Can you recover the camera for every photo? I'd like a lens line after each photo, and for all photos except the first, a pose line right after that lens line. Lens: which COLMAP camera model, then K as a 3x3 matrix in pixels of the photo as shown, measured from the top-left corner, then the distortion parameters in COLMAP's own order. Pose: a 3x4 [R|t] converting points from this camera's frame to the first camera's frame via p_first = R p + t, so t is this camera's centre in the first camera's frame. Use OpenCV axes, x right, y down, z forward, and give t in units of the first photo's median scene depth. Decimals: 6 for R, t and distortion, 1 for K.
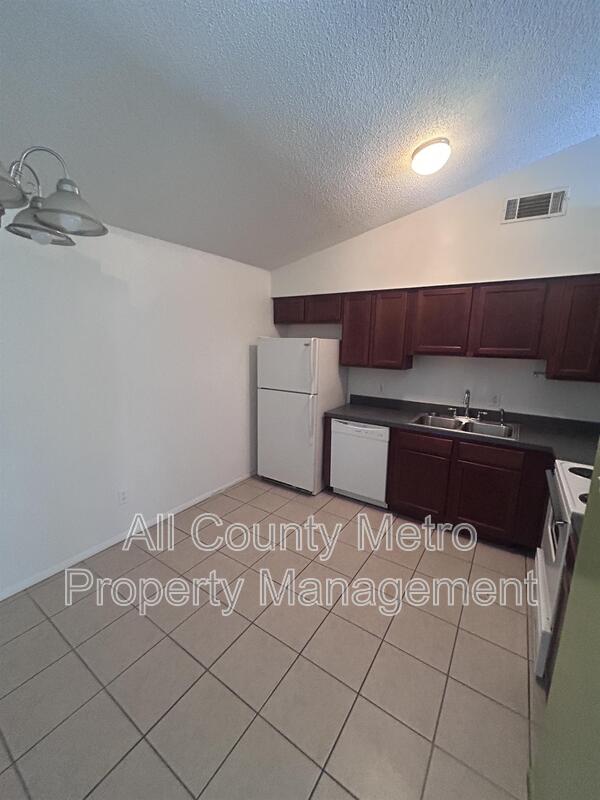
lens RADIAL K [[322.9, 0, 294.3], [0, 322.9, 401.4], [0, 0, 1]] dist [-0.001678, -0.000198]
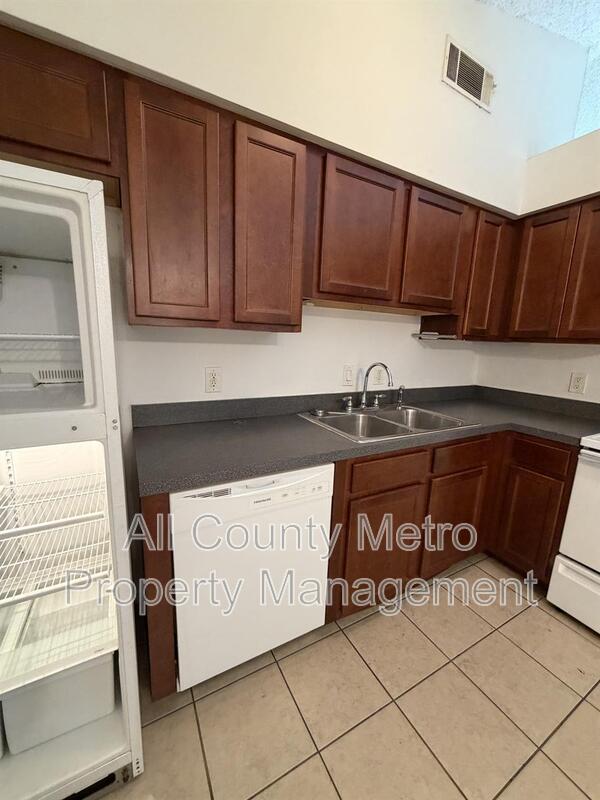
lens RADIAL K [[322.8, 0, 300.0], [0, 322.8, 400.0], [0, 0, 1]] dist [0.016215, -0.000090]
pose [[0.429516, -0.159896, 0.888791, -0.087228], [0.135371, 0.984479, 0.111692, -0.051618], [-0.892856, 0.072343, 0.444495, 0.808206]]
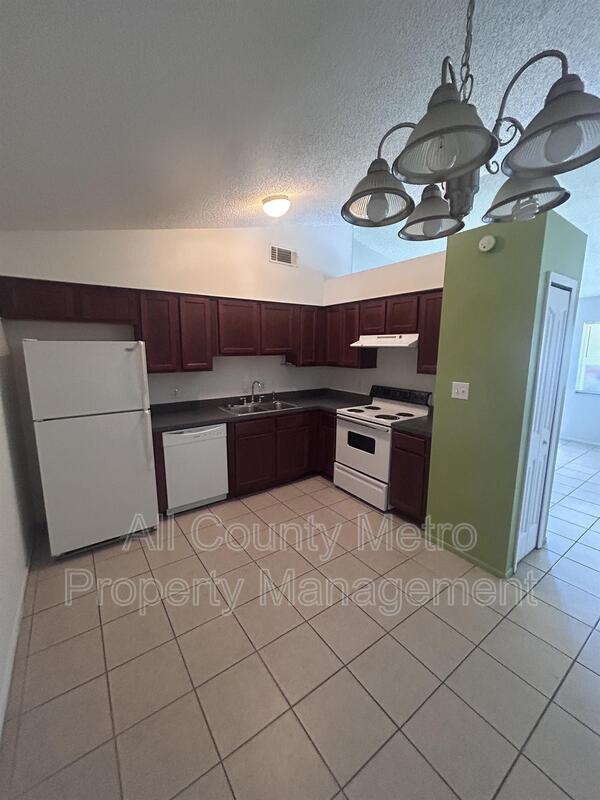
lens RADIAL K [[322.9, 0, 294.3], [0, 322.9, 401.4], [0, 0, 1]] dist [-0.001678, -0.000198]
pose [[0.352810, -0.172083, 0.919735, -0.588148], [0.182212, 0.976761, 0.112856, -0.068862], [-0.917782, 0.127770, 0.375966, 0.350549]]
